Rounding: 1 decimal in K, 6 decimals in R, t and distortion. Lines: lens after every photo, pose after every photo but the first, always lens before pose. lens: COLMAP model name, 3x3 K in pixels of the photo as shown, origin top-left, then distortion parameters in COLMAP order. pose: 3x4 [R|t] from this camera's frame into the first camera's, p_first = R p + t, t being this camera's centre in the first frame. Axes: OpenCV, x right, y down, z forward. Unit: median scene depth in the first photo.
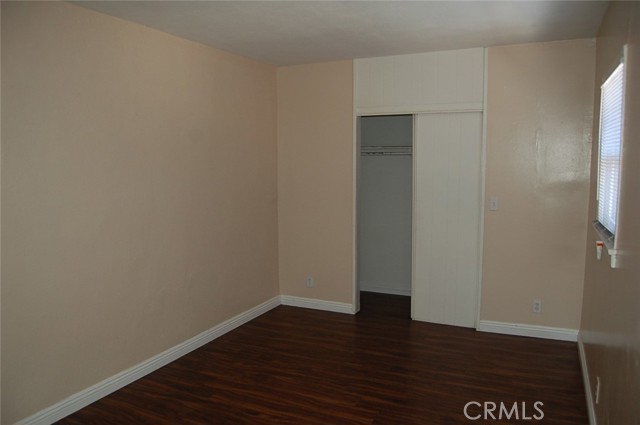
lens RADIAL K [[499.6, 0, 320.0], [0, 499.6, 212.5], [0, 0, 1]] dist [-0.050917, -0.002171]
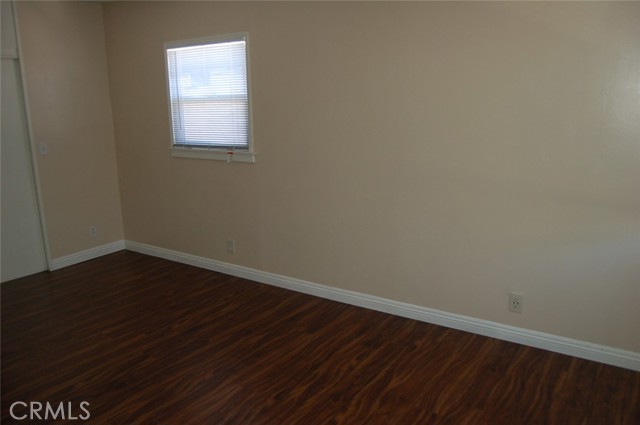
lens RADIAL K [[499.6, 0, 320.0], [0, 499.6, 212.5], [0, 0, 1]] dist [-0.050917, -0.002171]
pose [[0.164086, -0.218555, 0.961930, -0.592277], [0.114660, 0.972763, 0.201458, -0.029143], [-0.979760, 0.077238, 0.184676, 0.242828]]
